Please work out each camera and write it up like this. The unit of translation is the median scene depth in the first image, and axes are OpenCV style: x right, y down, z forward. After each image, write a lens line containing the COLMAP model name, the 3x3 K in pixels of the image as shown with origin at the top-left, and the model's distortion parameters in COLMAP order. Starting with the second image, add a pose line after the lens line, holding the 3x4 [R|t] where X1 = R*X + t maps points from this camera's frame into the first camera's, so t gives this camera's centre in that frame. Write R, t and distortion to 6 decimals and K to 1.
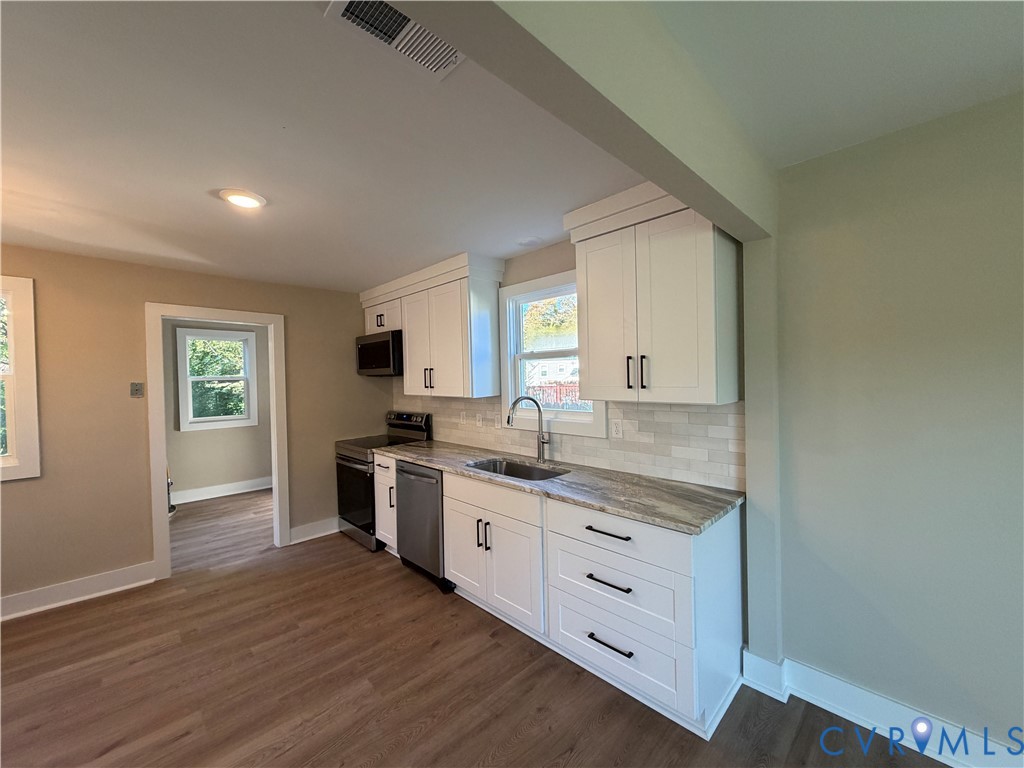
lens RADIAL K [[406.5, 0, 511.7], [0, 406.5, 382.9], [0, 0, 1]] dist [-0.000361, 0.000262]
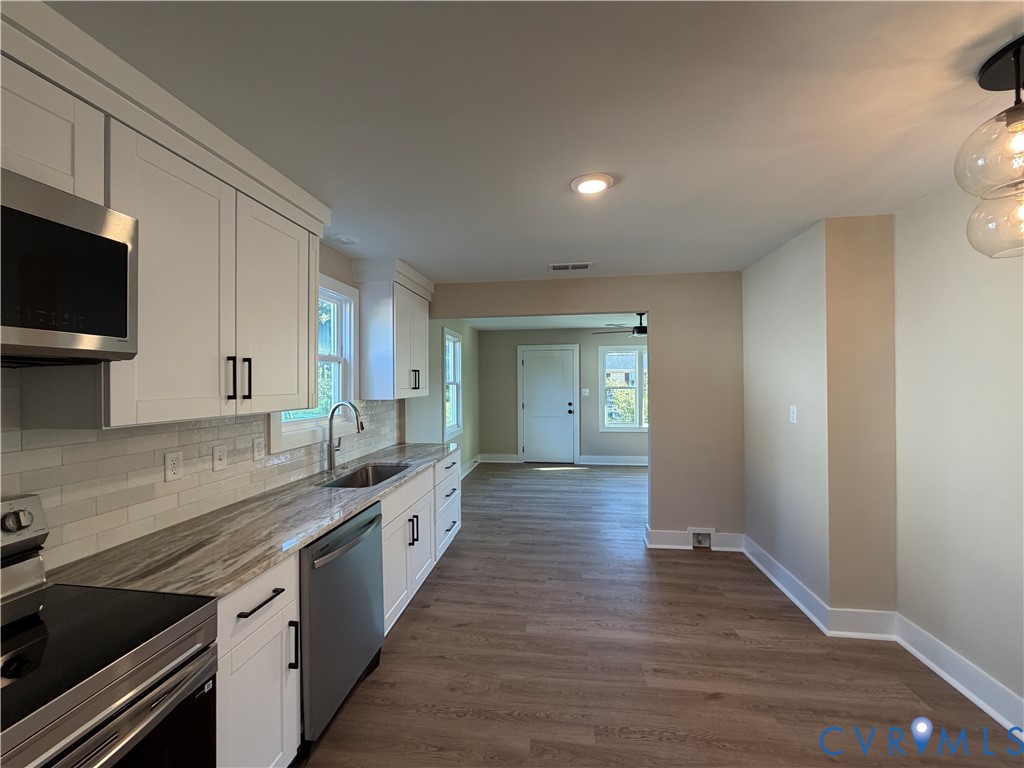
lens RADIAL K [[406.5, 0, 505.3], [0, 406.5, 383.7], [0, 0, 1]] dist [-0.000361, 0.000262]
pose [[-0.602650, 0.024571, 0.797627, -0.790391], [0.033802, 0.999415, -0.005248, 0.008211], [-0.797289, 0.023798, -0.603128, 1.075751]]
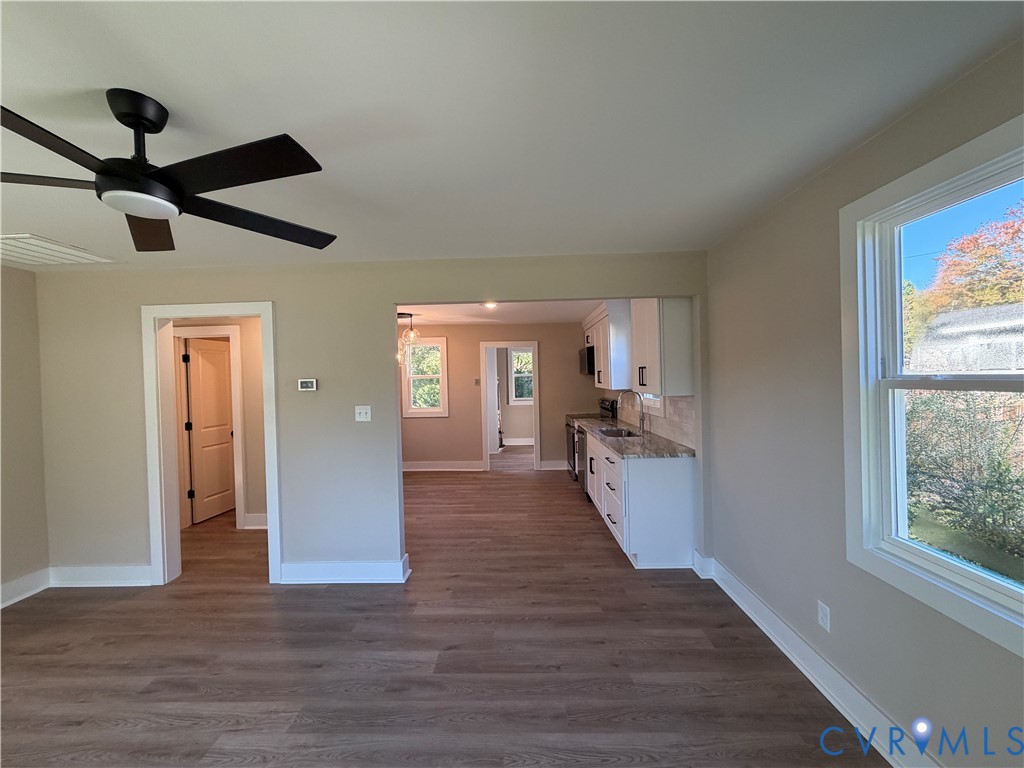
lens RADIAL K [[406.5, 0, 509.9], [0, 406.5, 382.7], [0, 0, 1]] dist [-0.000361, 0.000262]
pose [[0.698207, 0.012076, -0.715794, 0.715800], [0.000369, 0.999852, 0.017228, -0.016602], [0.715896, -0.012293, 0.698099, -0.378335]]
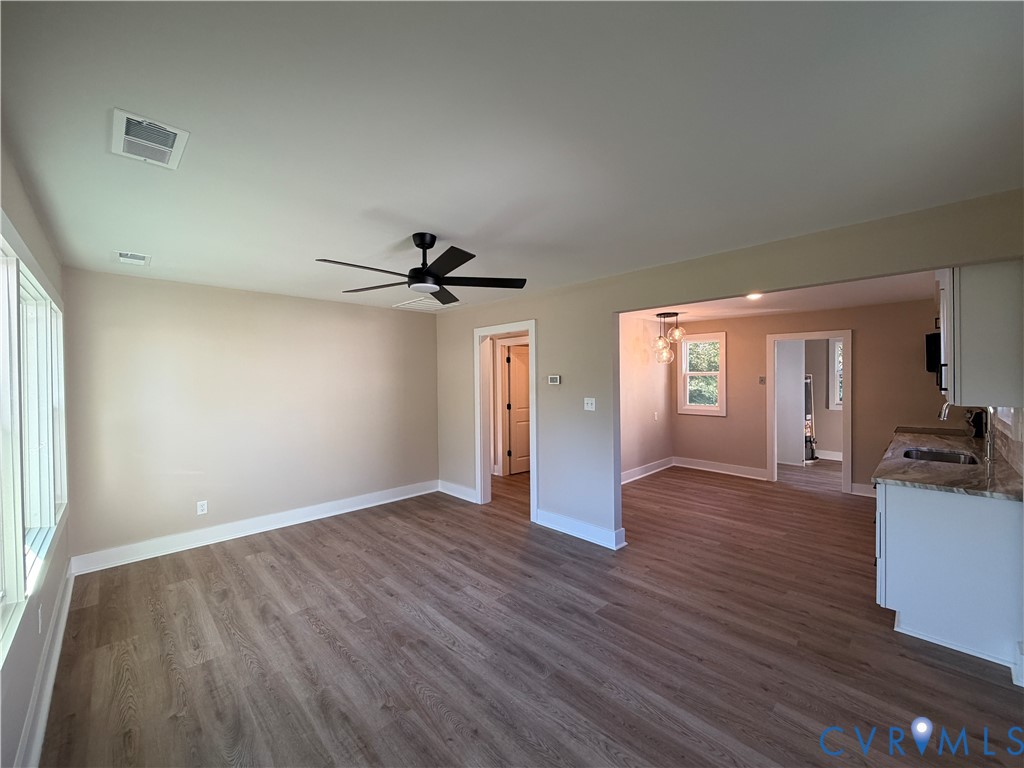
lens RADIAL K [[406.5, 0, 510.1], [0, 406.5, 382.9], [0, 0, 1]] dist [-0.000361, 0.000262]
pose [[-0.003875, 0.031190, -0.999506, 0.961793], [-0.004352, 0.999503, 0.031207, -0.024853], [0.999983, 0.004470, -0.003737, -0.190930]]
